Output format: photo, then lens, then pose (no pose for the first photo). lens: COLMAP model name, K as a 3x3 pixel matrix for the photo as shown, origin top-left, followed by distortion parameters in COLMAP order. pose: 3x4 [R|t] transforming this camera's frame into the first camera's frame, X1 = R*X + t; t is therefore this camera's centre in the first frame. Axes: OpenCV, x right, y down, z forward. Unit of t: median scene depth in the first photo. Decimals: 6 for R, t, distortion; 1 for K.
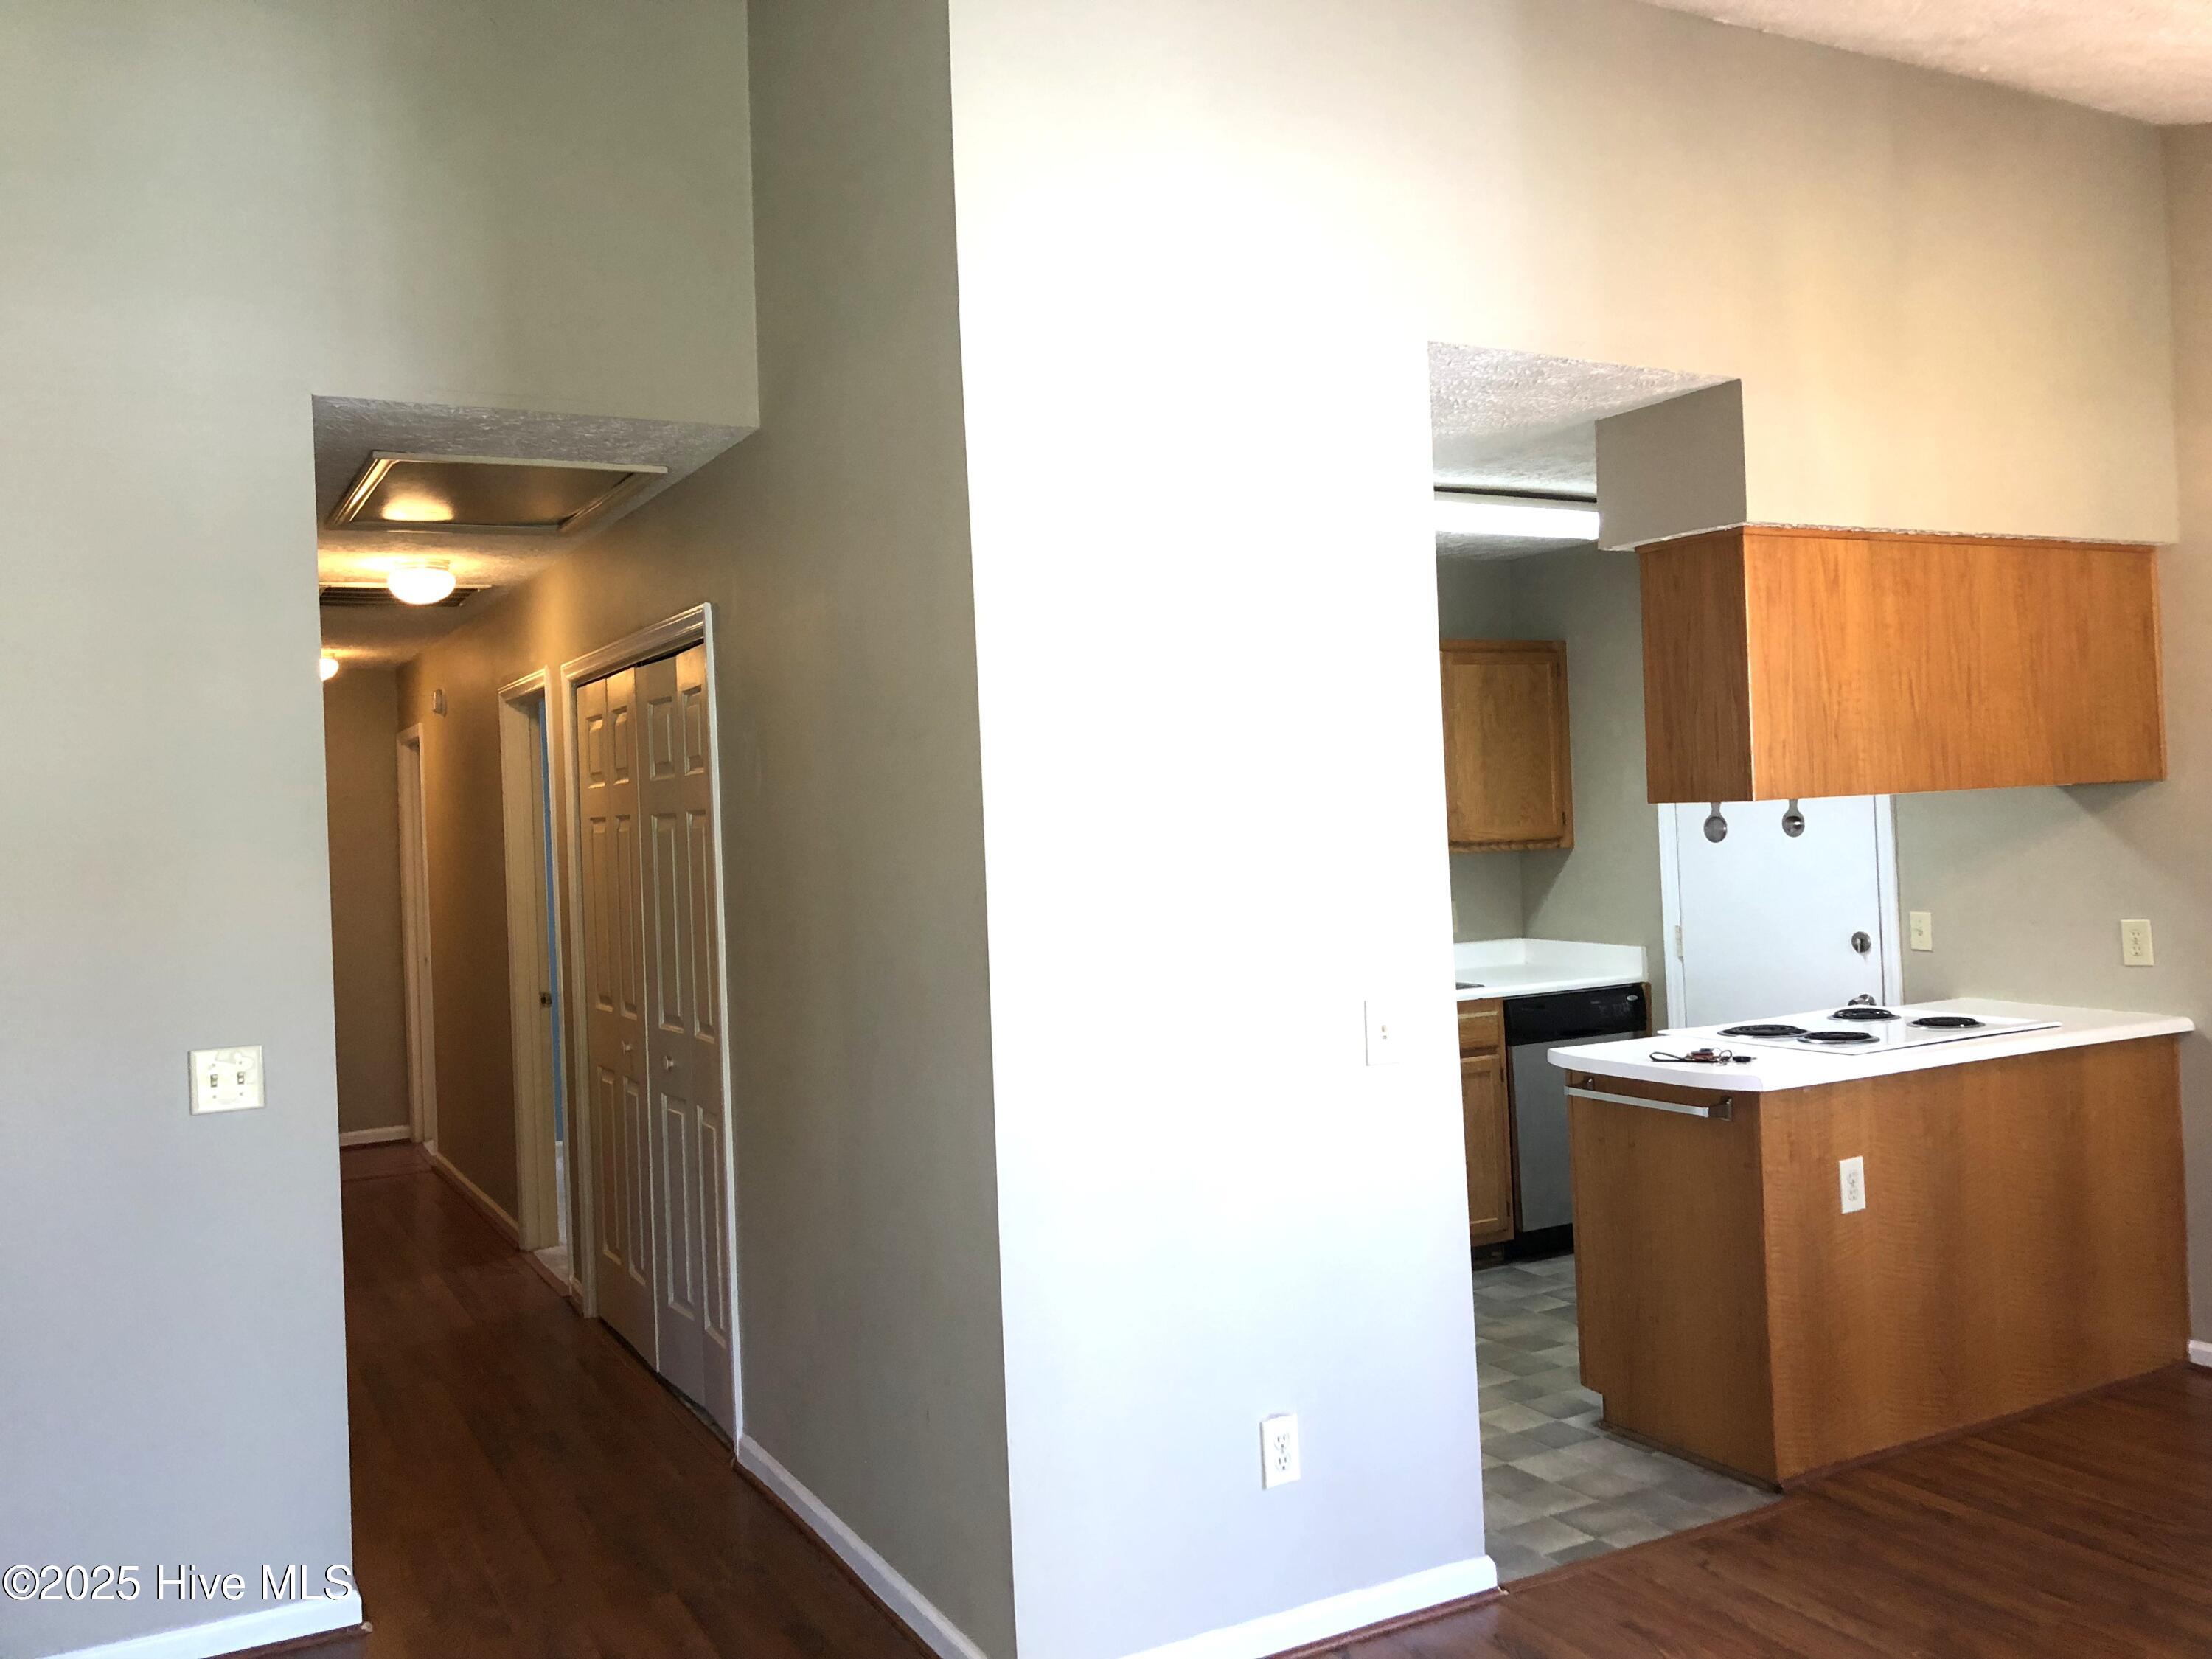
lens RADIAL K [[1846.1, 0, 1106.0], [0, 1846.1, 829.5], [0, 0, 1]] dist [0.054433, -0.058061]
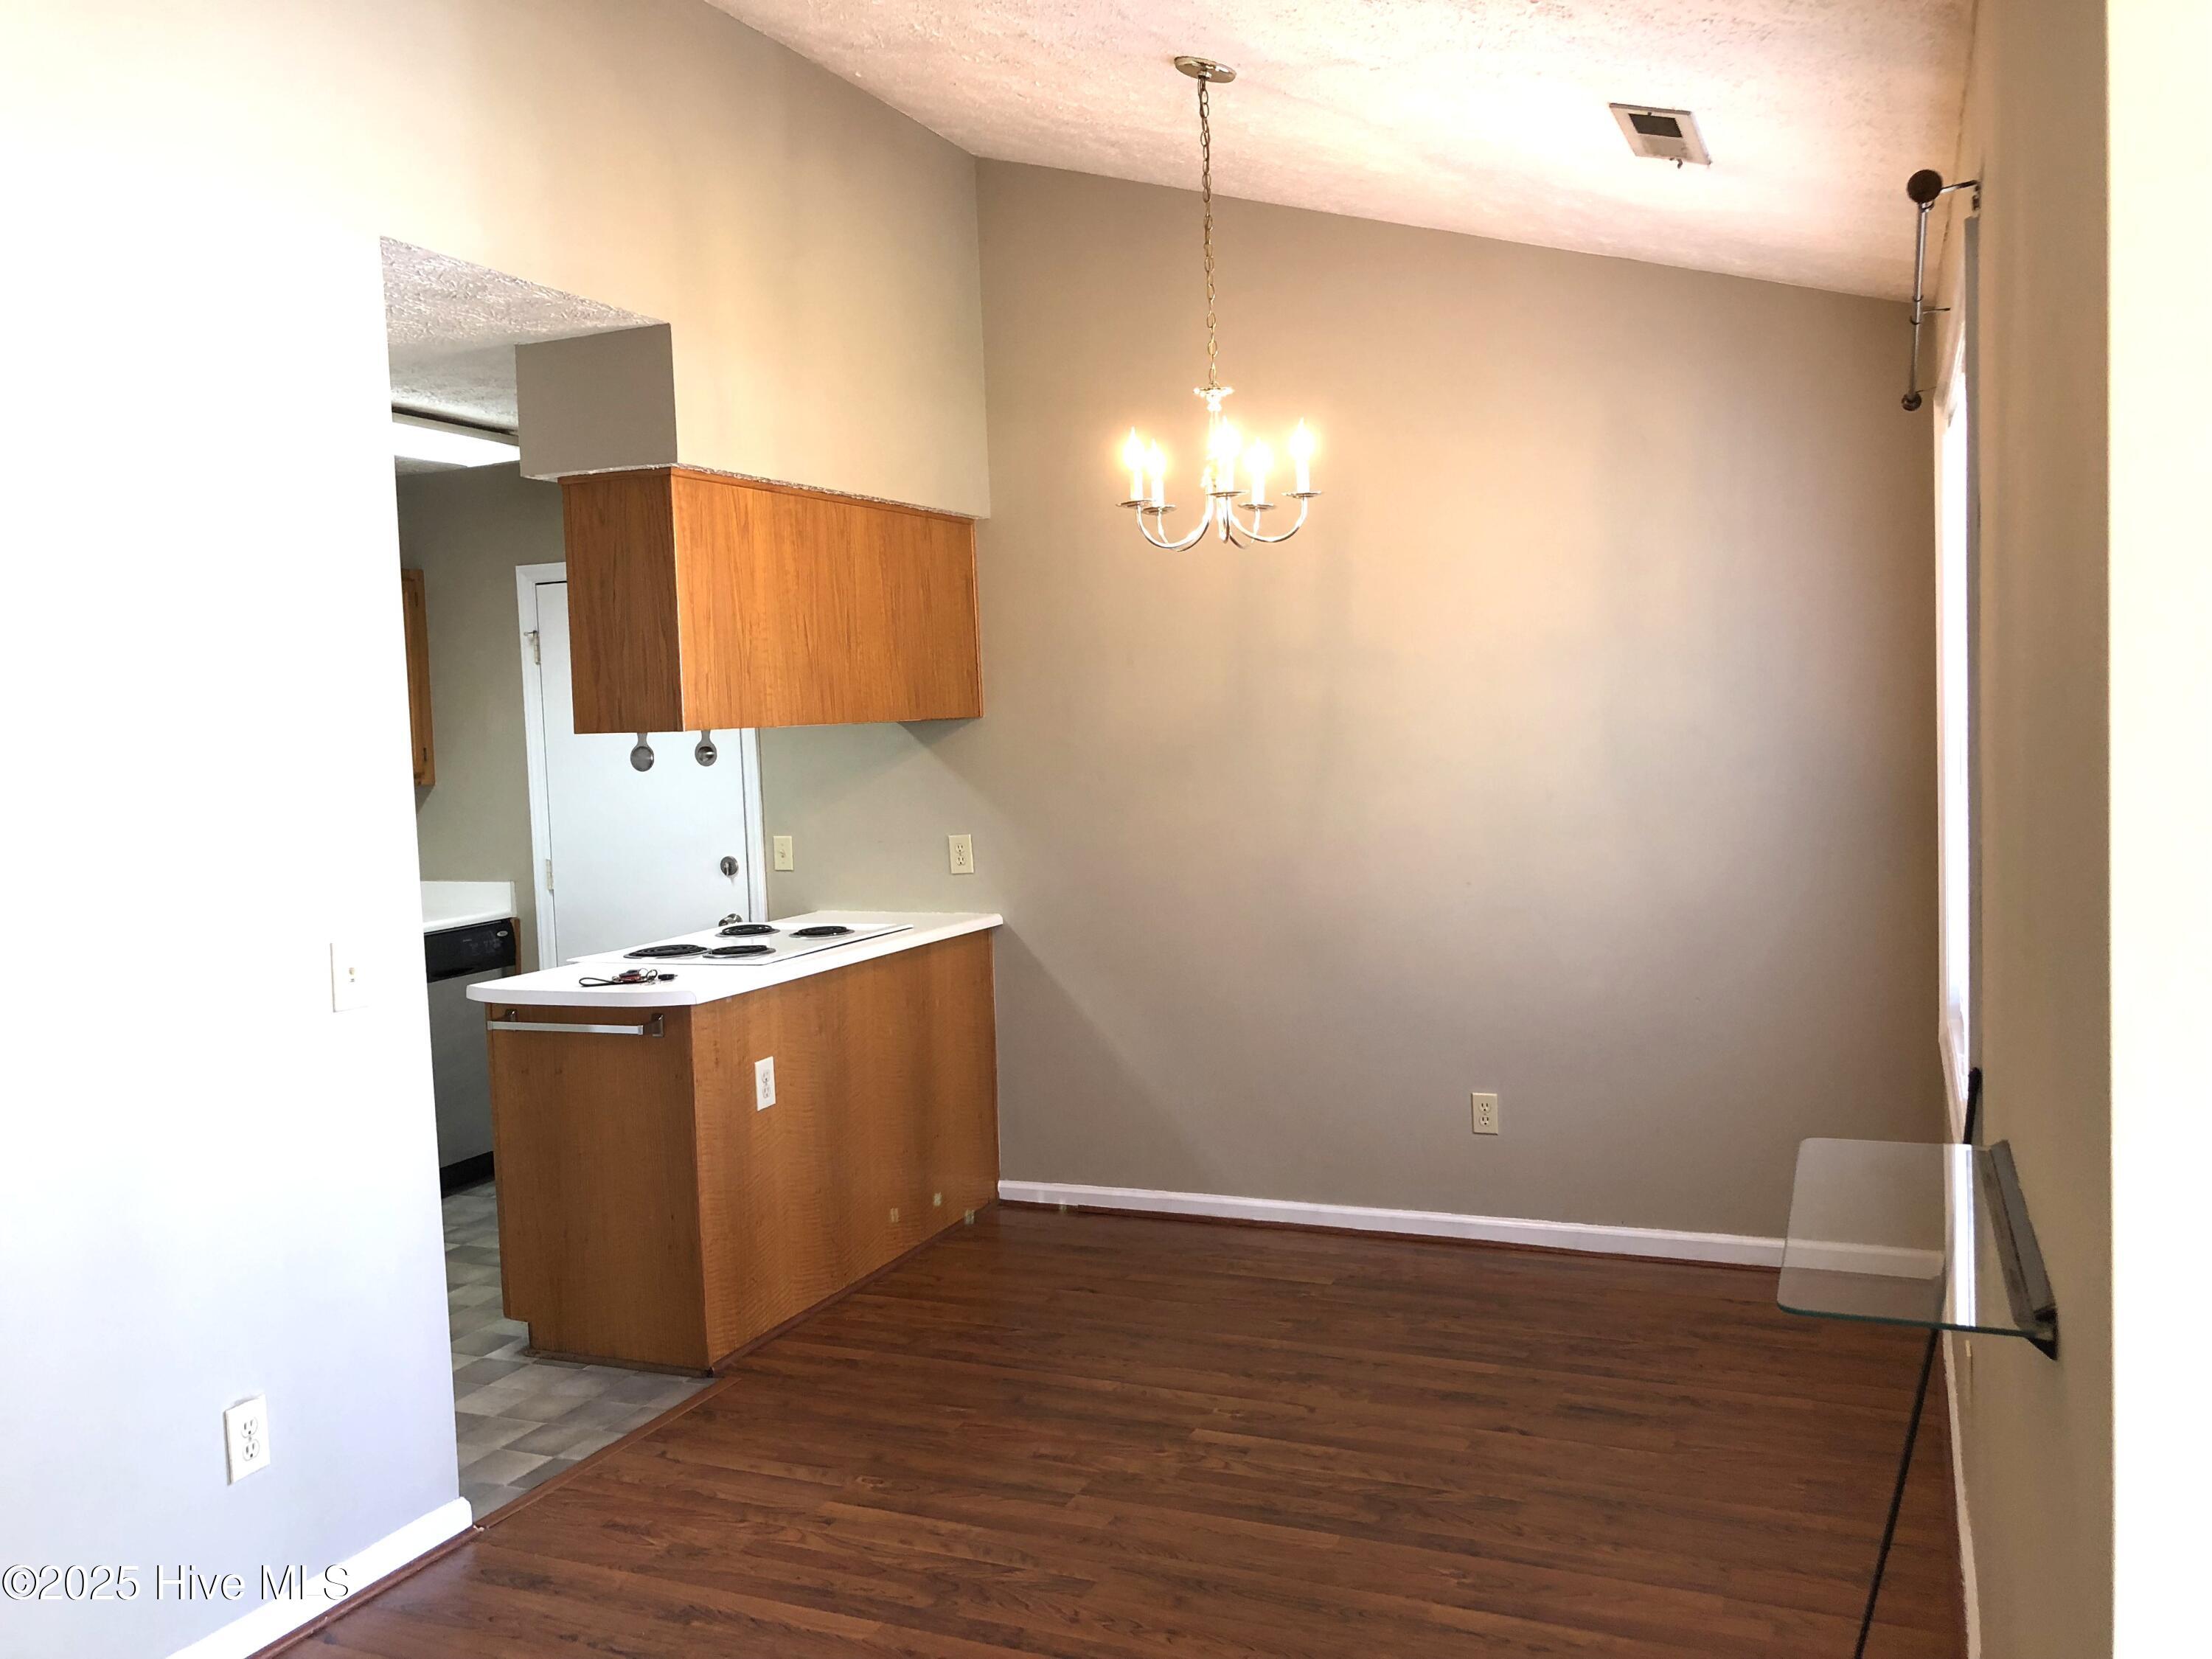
lens RADIAL K [[1846.1, 0, 1106.0], [0, 1846.1, 829.5], [0, 0, 1]] dist [0.054433, -0.058061]
pose [[0.793595, -0.027832, 0.607810, -0.096991], [0.009650, 0.999403, 0.033164, 0.007716], [-0.608370, -0.020453, 0.793390, 0.018170]]
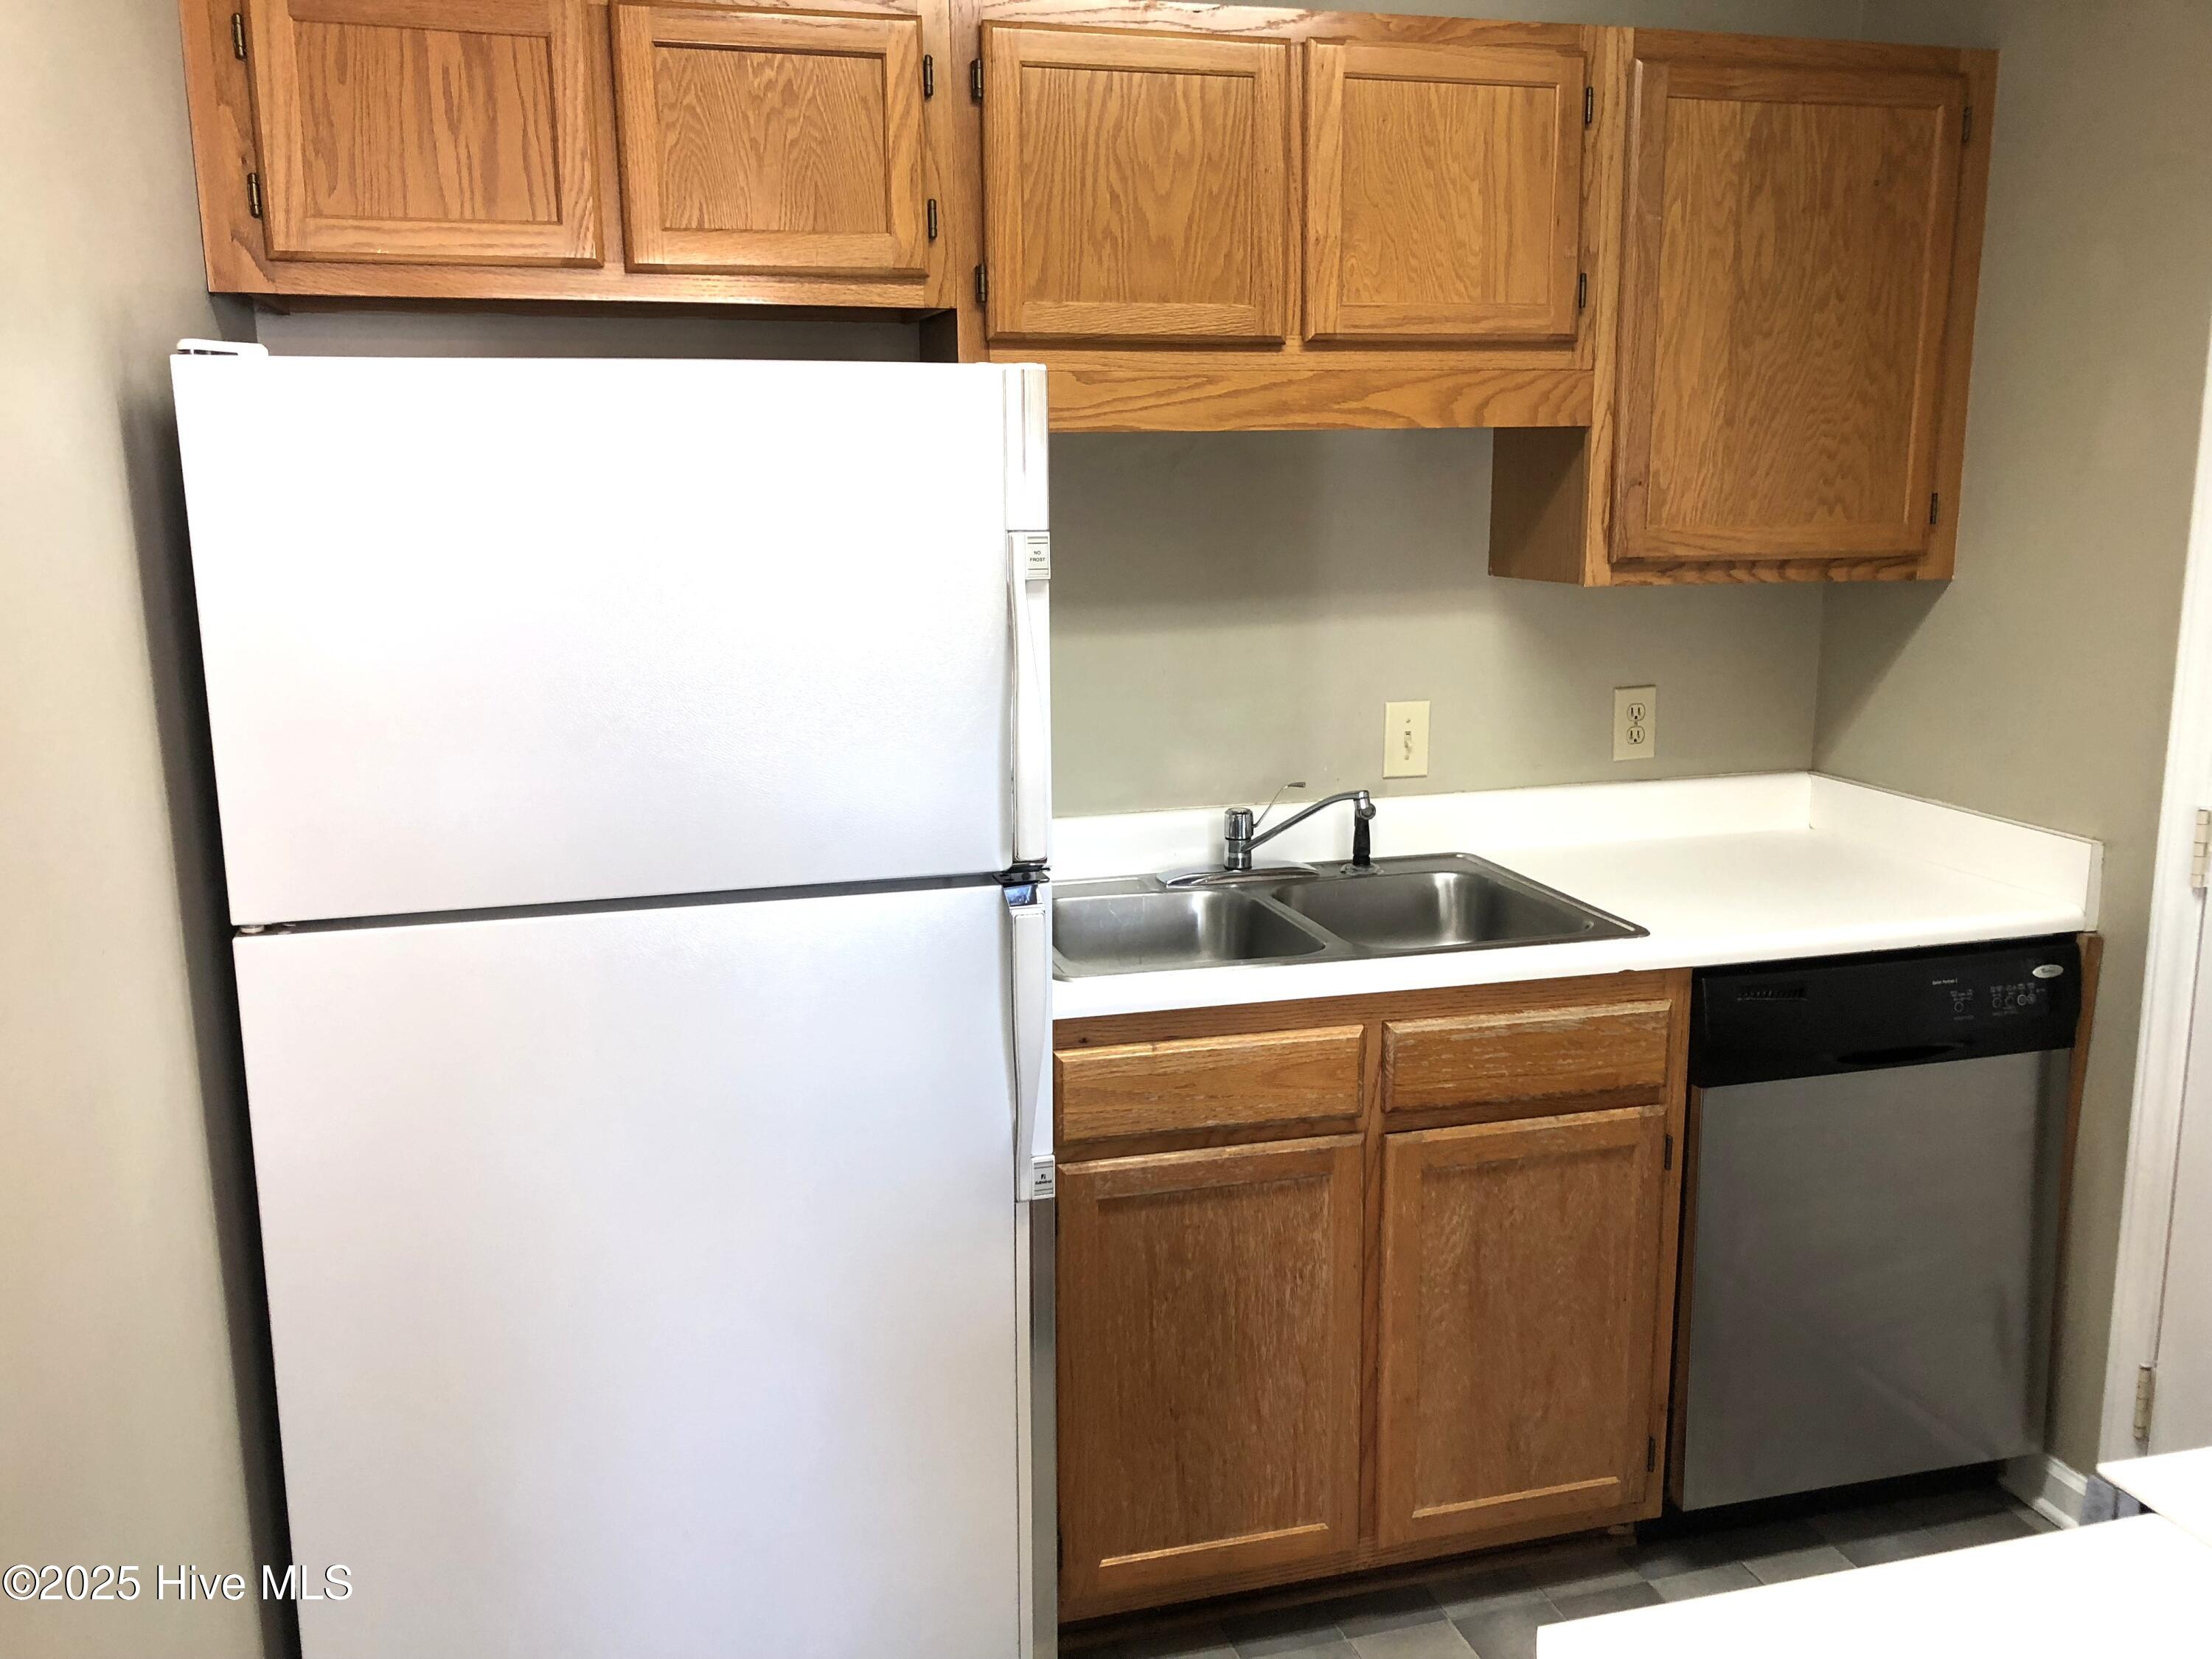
lens RADIAL K [[1846.1, 0, 1106.0], [0, 1846.1, 829.5], [0, 0, 1]] dist [0.054433, -0.058061]
pose [[0.976287, 0.076148, -0.202646, 0.248595], [-0.036506, 0.980597, 0.192606, -0.014610], [0.213380, -0.180641, 0.960124, 0.870936]]
